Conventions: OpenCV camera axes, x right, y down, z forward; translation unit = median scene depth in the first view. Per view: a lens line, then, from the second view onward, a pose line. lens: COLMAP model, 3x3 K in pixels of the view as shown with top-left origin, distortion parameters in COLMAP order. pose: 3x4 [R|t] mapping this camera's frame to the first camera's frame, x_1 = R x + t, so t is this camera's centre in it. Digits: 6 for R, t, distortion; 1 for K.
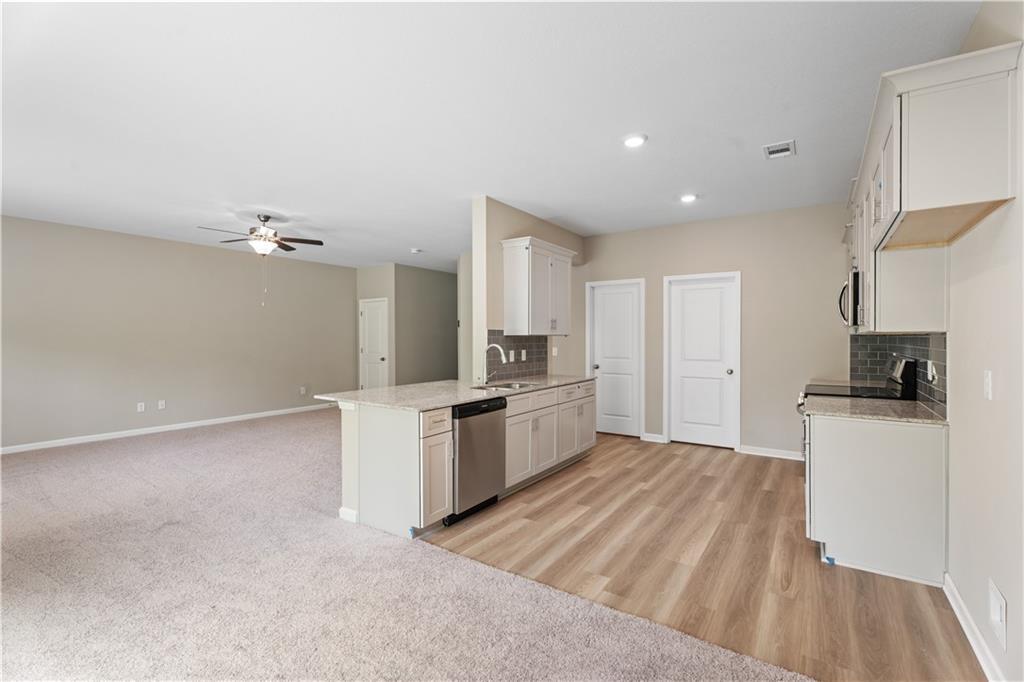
lens RADIAL K [[450.4, 0, 513.3], [0, 450.4, 339.9], [0, 0, 1]] dist [0.003370, 0.000159]
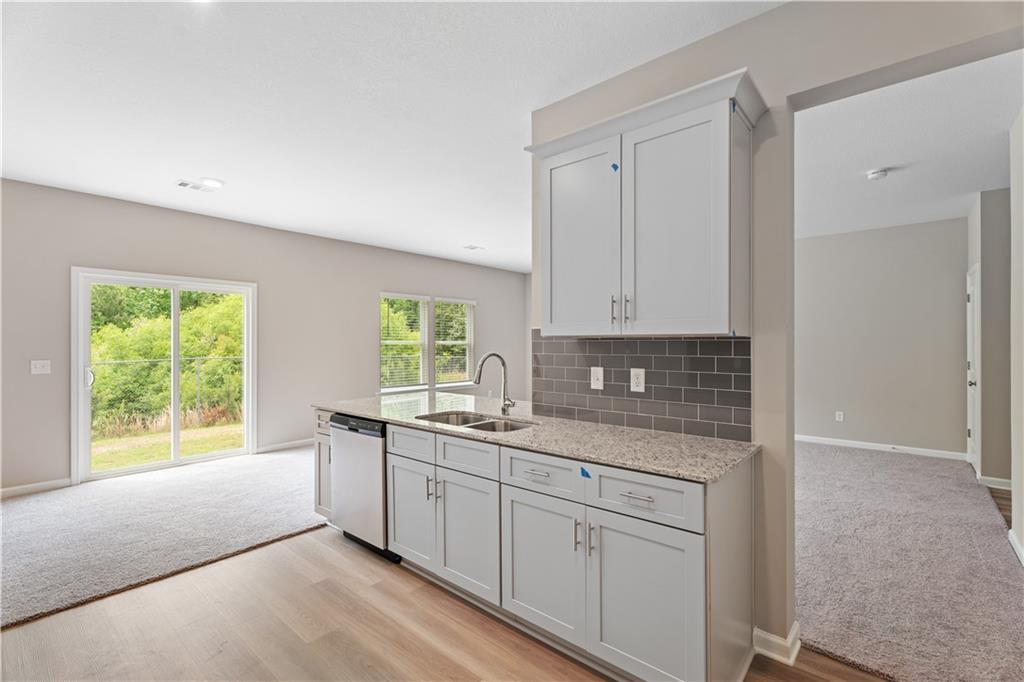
lens RADIAL K [[450.4, 0, 512.6], [0, 450.4, 347.3], [0, 0, 1]] dist [0.003370, 0.000159]
pose [[-0.117471, 0.003559, -0.993070, 0.512463], [-0.004871, 0.999979, 0.004160, -0.000681], [0.993064, 0.005326, -0.117452, 0.965733]]
